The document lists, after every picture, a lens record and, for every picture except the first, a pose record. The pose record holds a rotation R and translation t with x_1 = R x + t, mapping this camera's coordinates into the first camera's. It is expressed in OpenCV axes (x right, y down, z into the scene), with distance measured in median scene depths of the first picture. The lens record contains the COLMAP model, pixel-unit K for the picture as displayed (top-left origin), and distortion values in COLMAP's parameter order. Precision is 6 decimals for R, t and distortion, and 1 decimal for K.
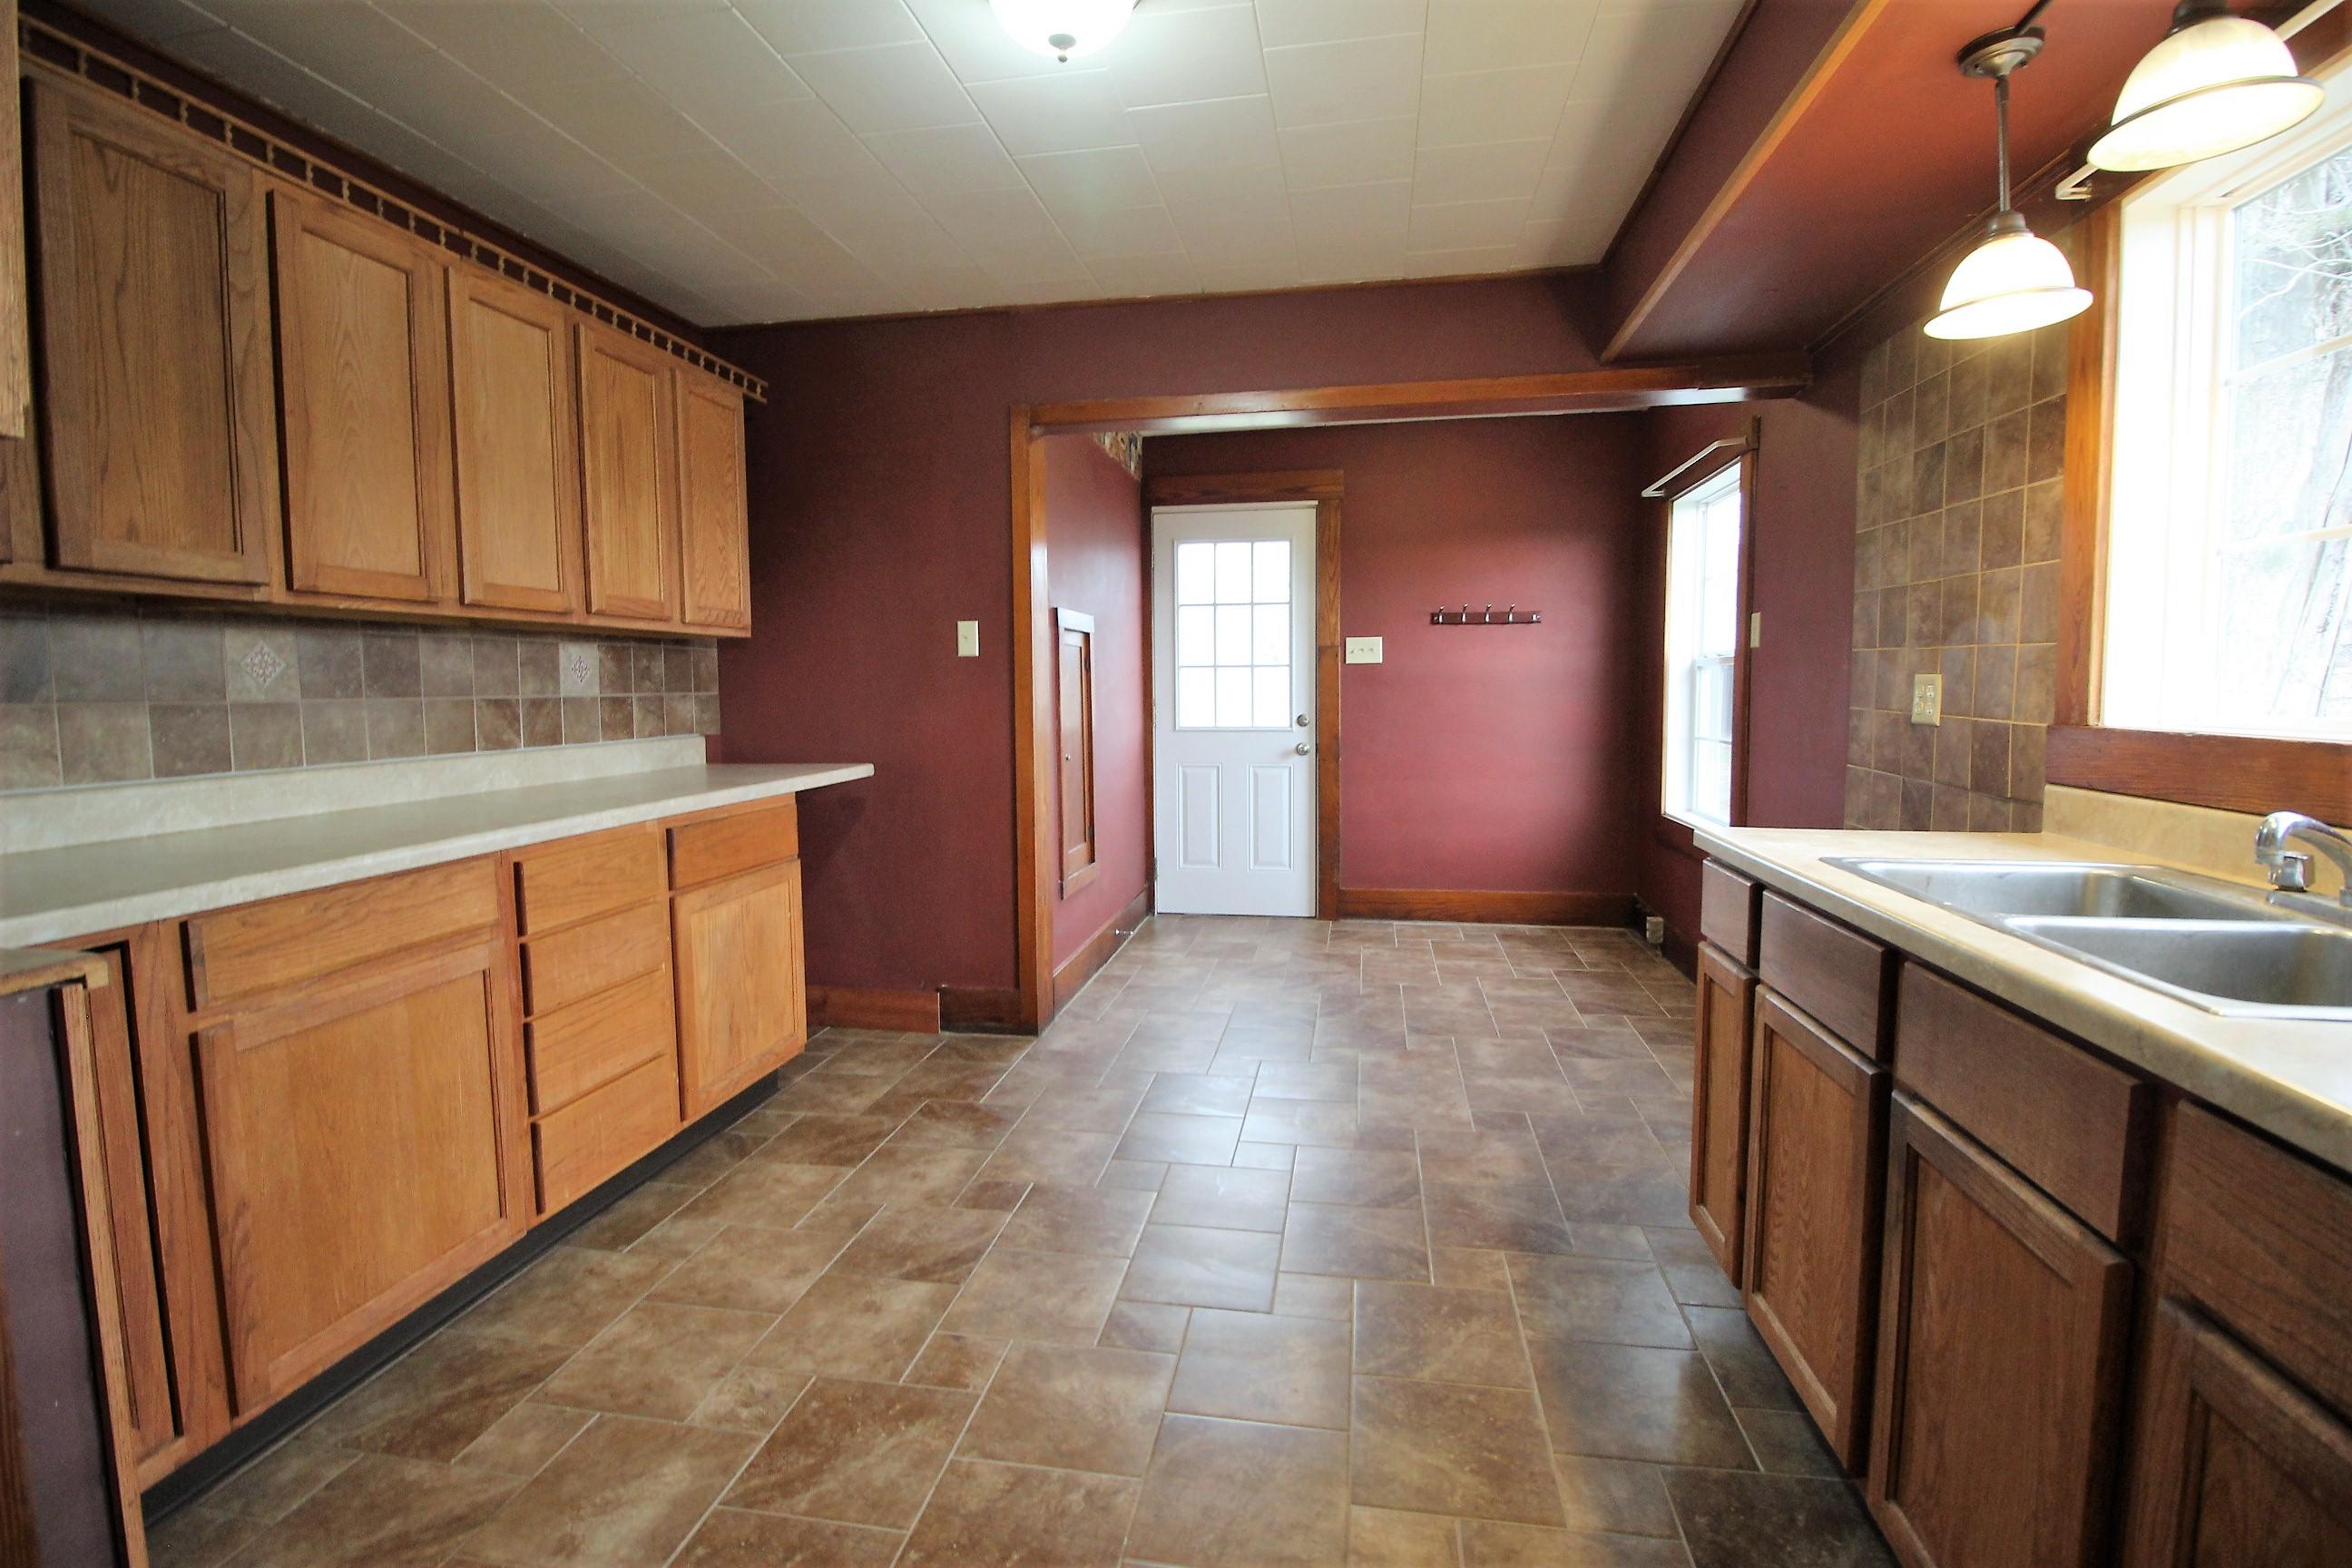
lens RADIAL K [[1085.7, 0, 1182.5], [0, 1085.7, 768.3], [0, 0, 1]] dist [-0.003539, -0.010344]
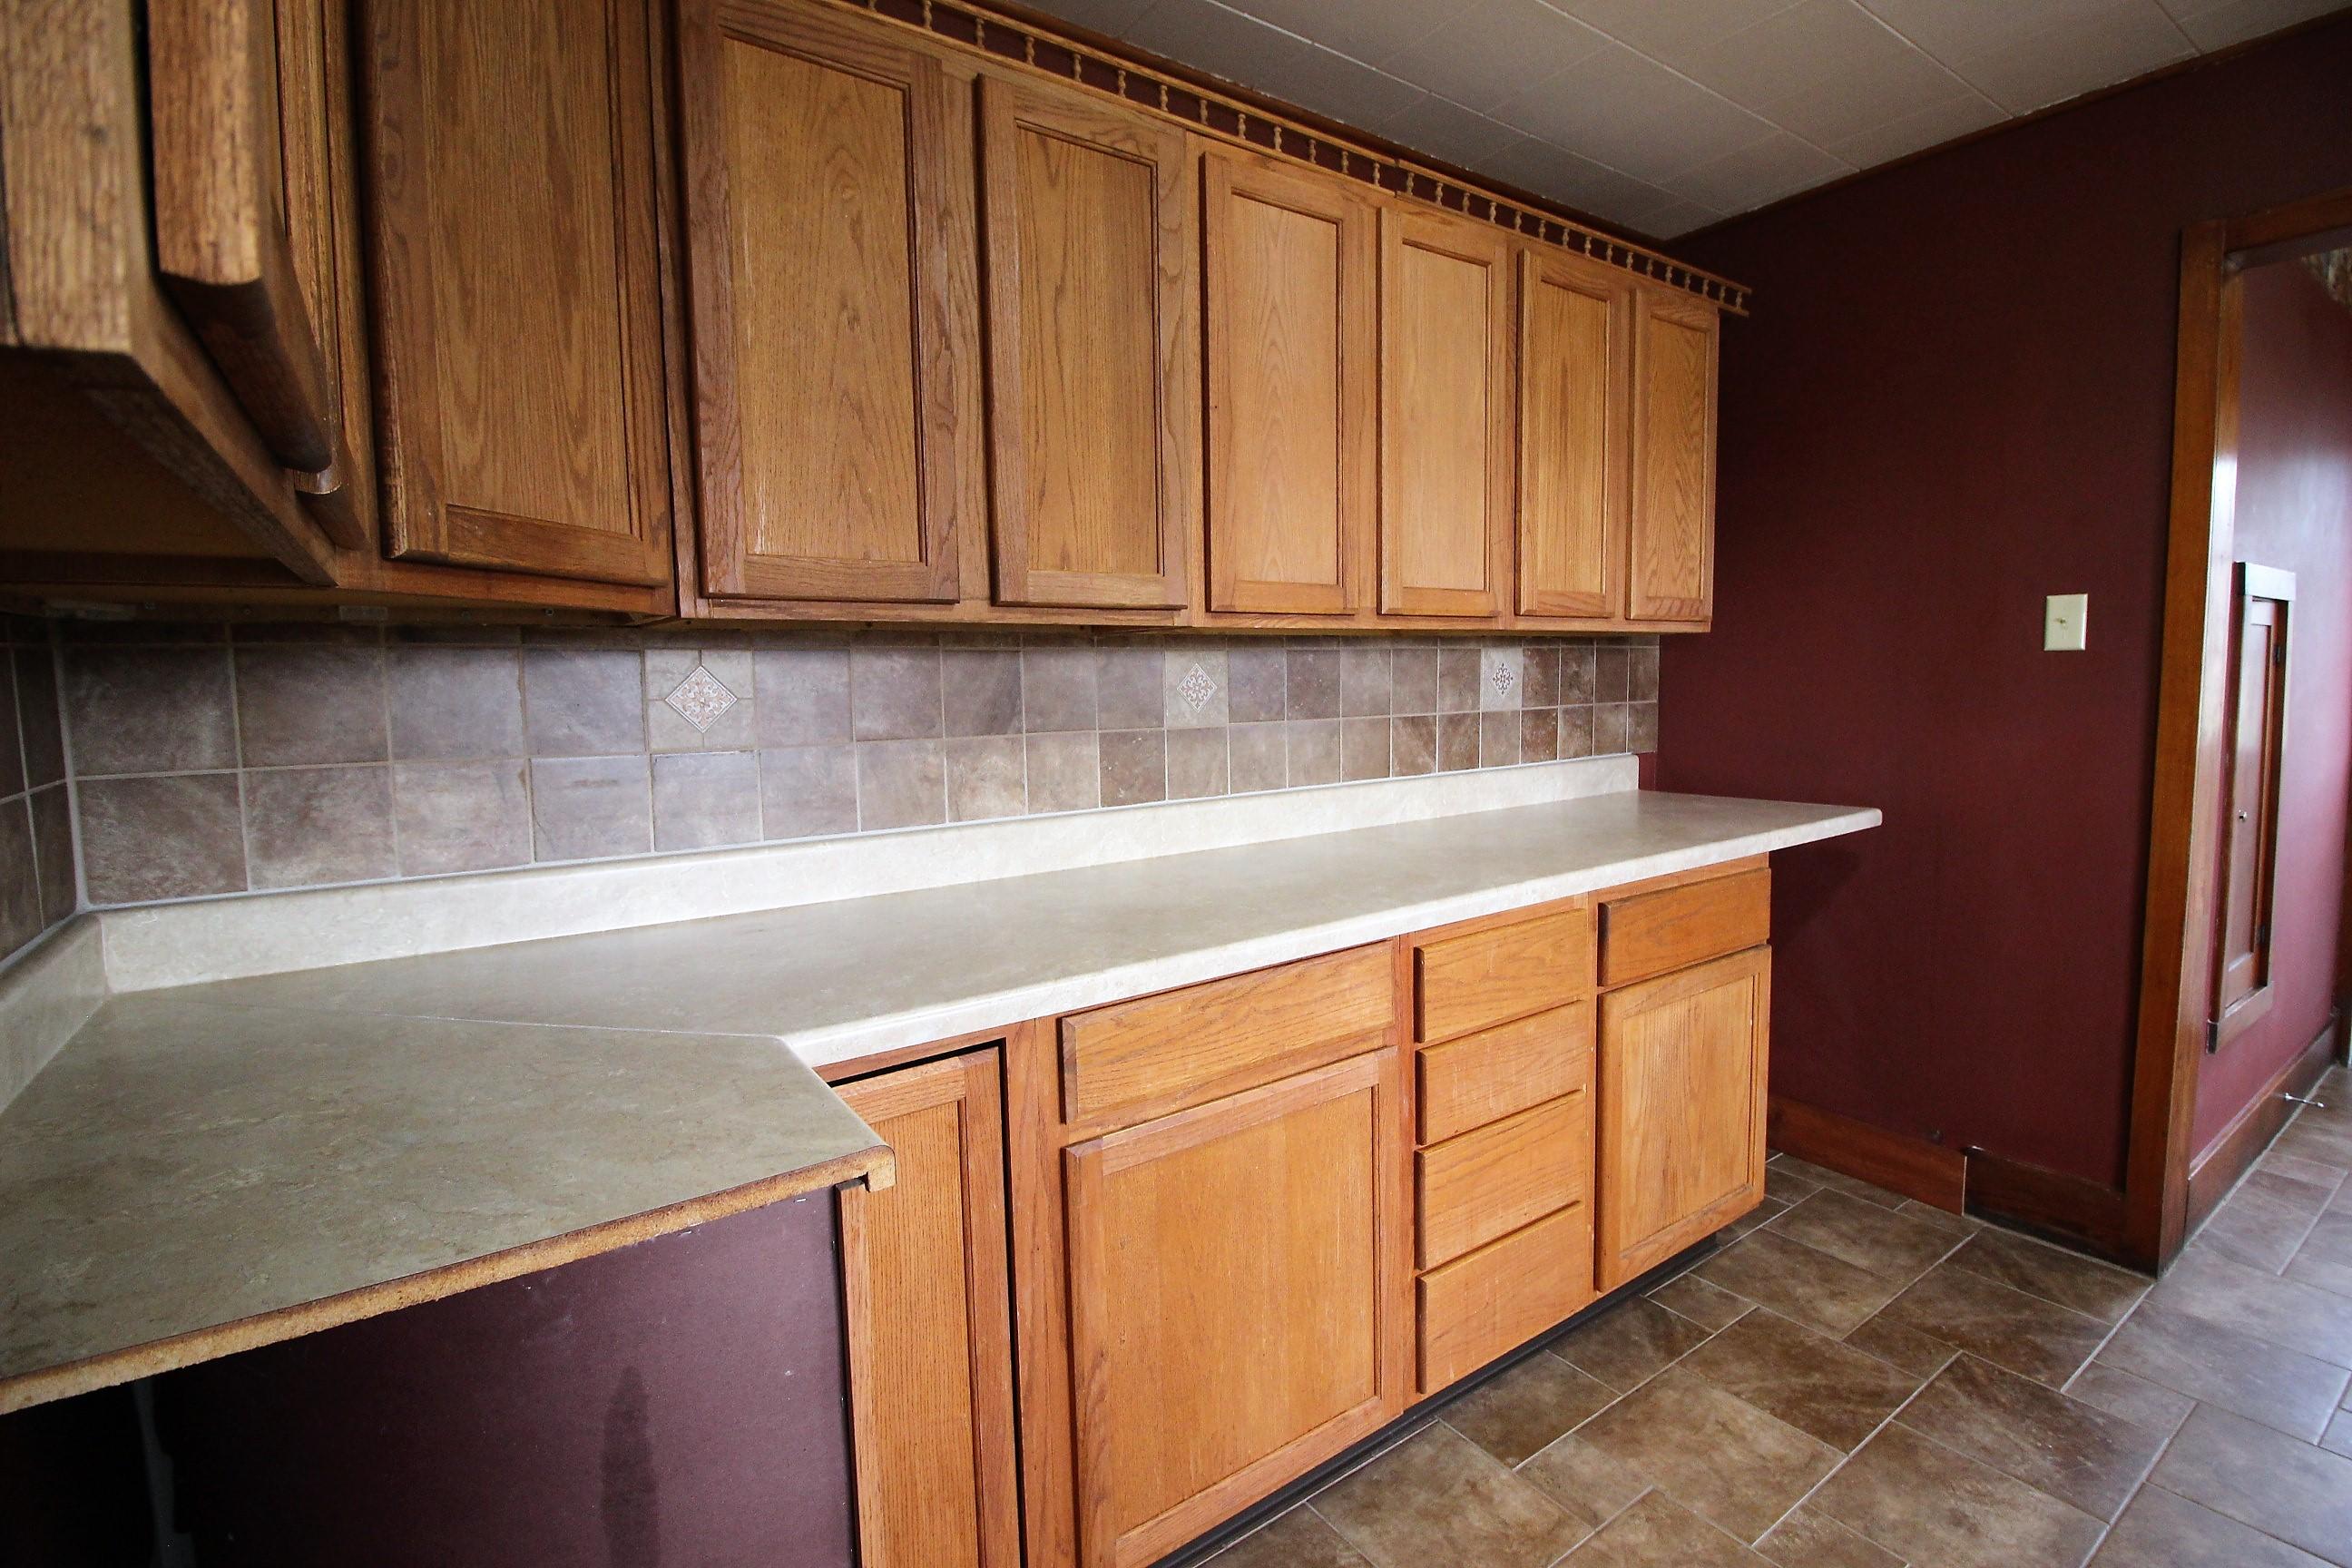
lens RADIAL K [[1085.7, 0, 1178.9], [0, 1085.7, 768.4], [0, 0, 1]] dist [-0.003539, -0.010344]
pose [[0.703235, 0.057189, -0.708654, -0.172472], [-0.041383, 0.998362, 0.039502, -0.059628], [0.709752, 0.001547, 0.704450, 0.298178]]
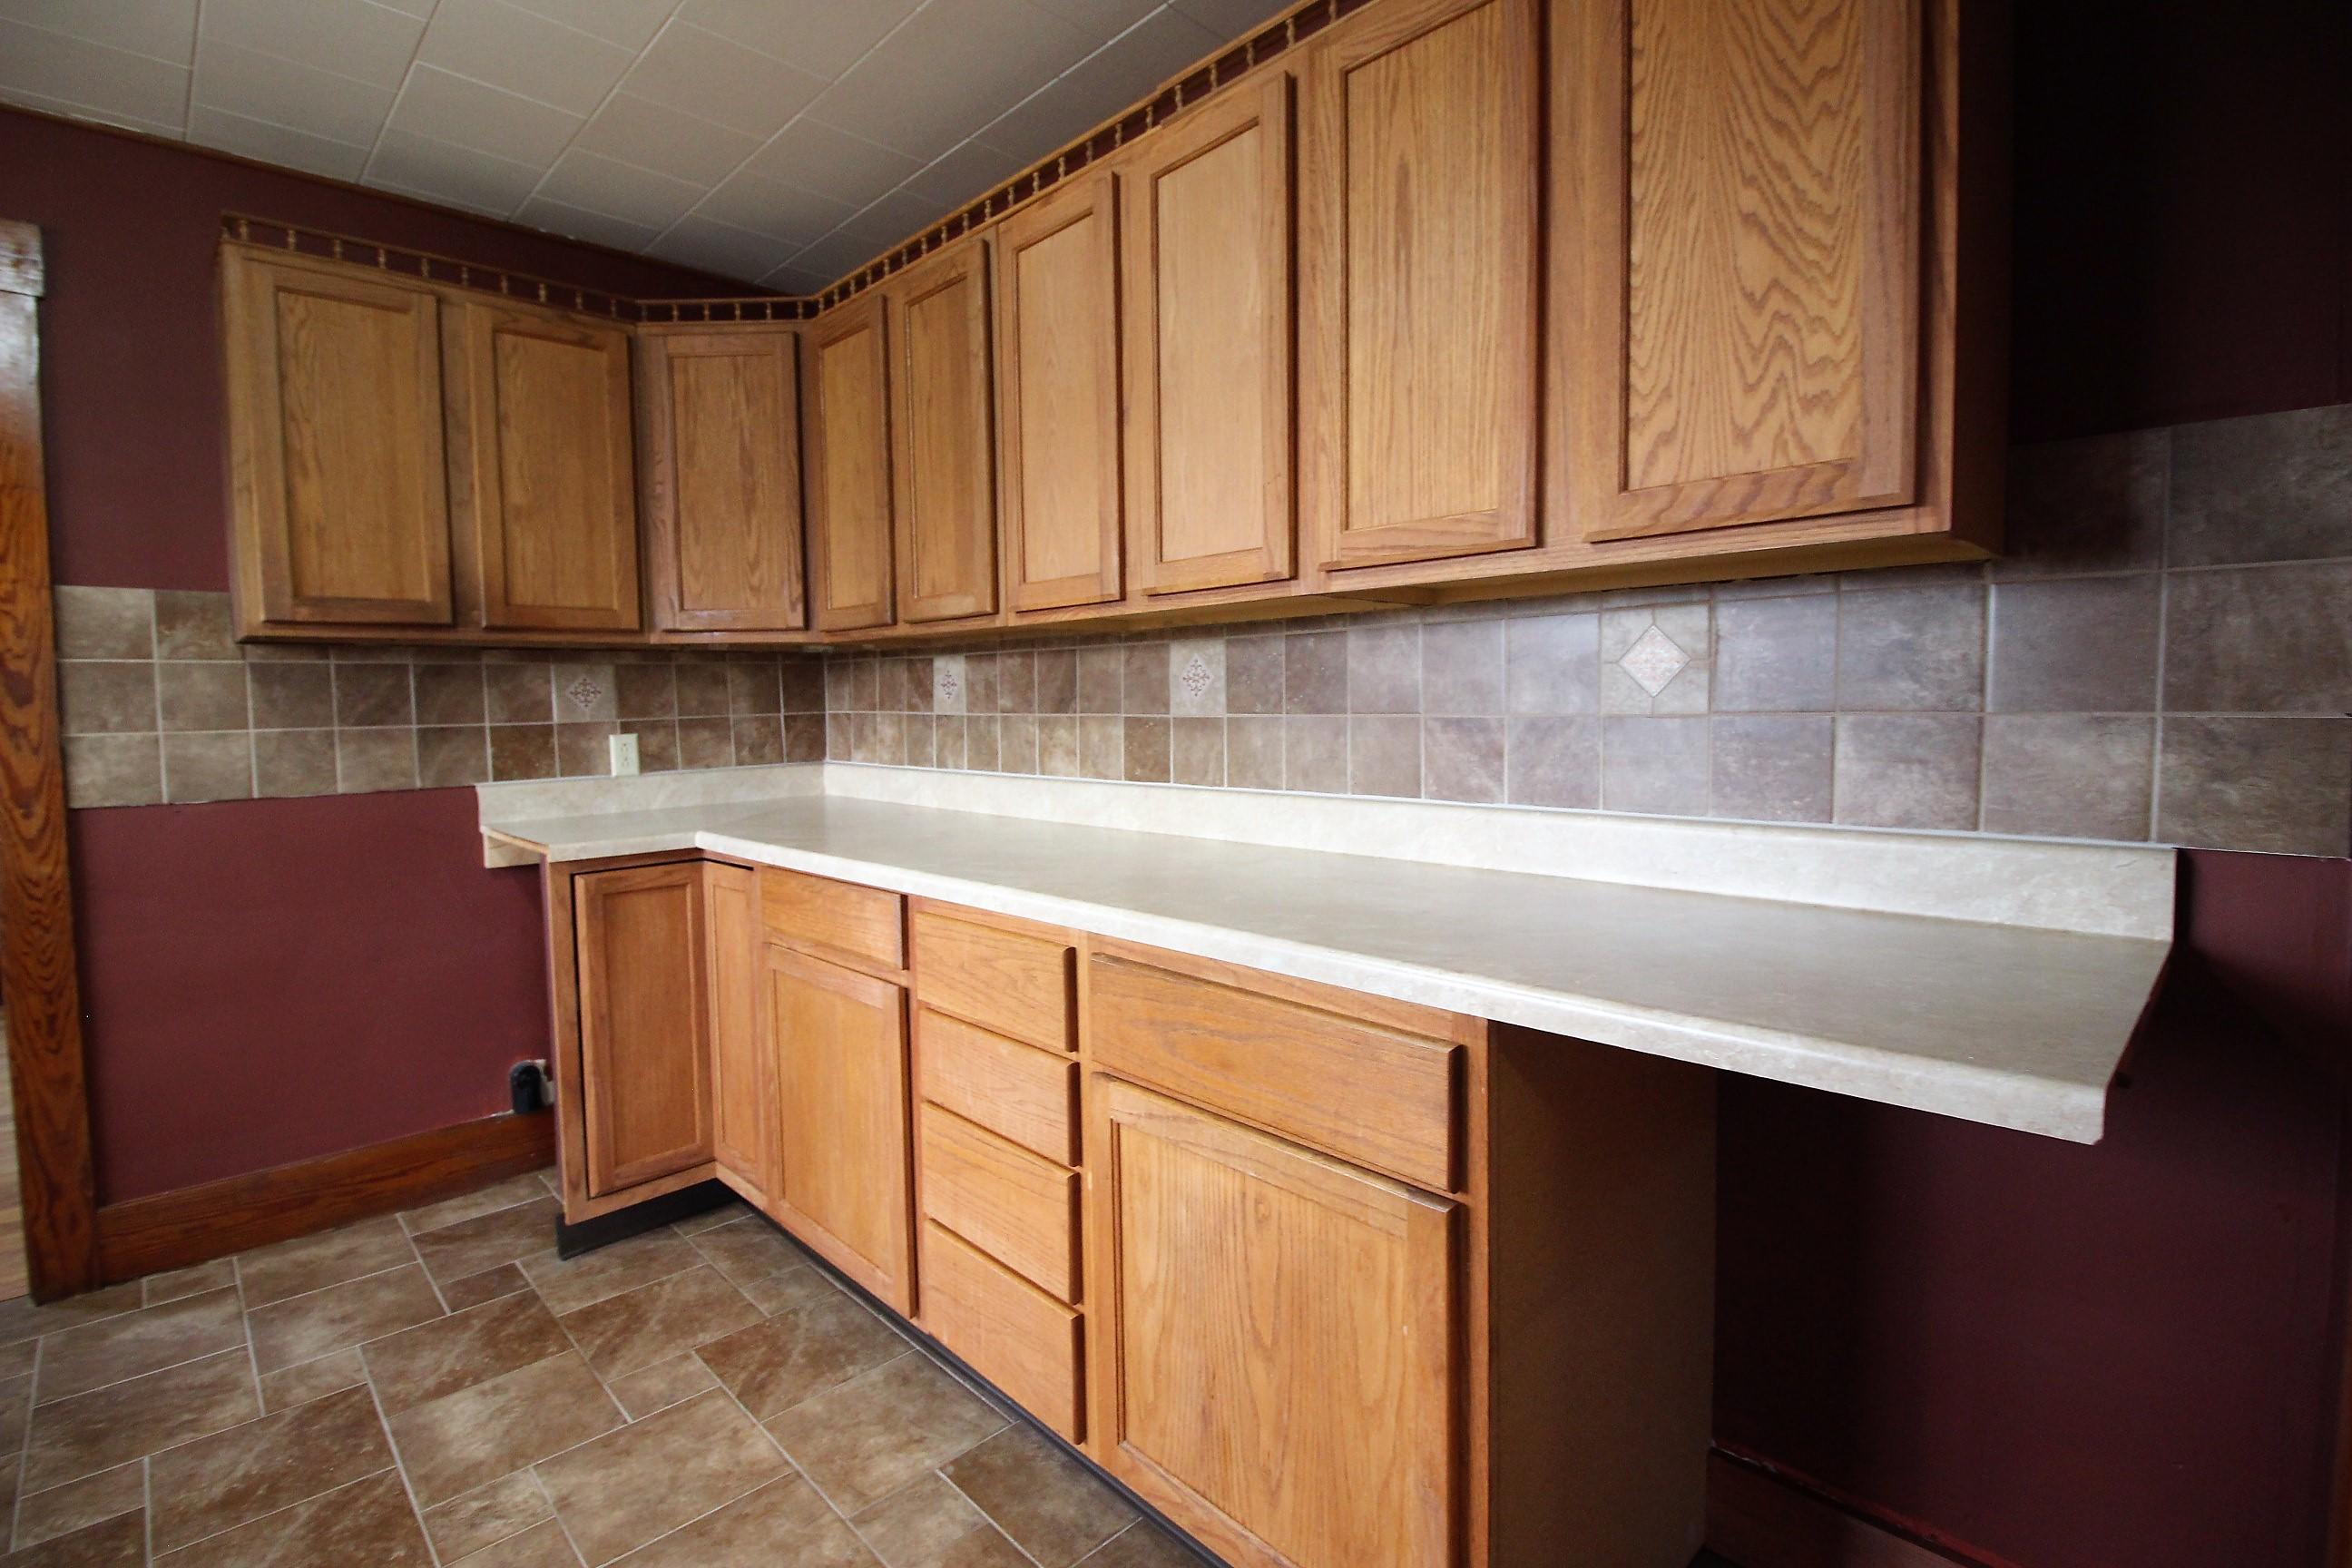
lens RADIAL K [[1085.7, 0, 1184.9], [0, 1085.7, 768.5], [0, 0, 1]] dist [-0.003539, -0.010344]
pose [[-0.589312, 0.064855, -0.805298, -0.050446], [-0.044286, 0.992681, 0.112354, -0.118810], [0.806691, 0.101875, -0.582127, 1.494855]]
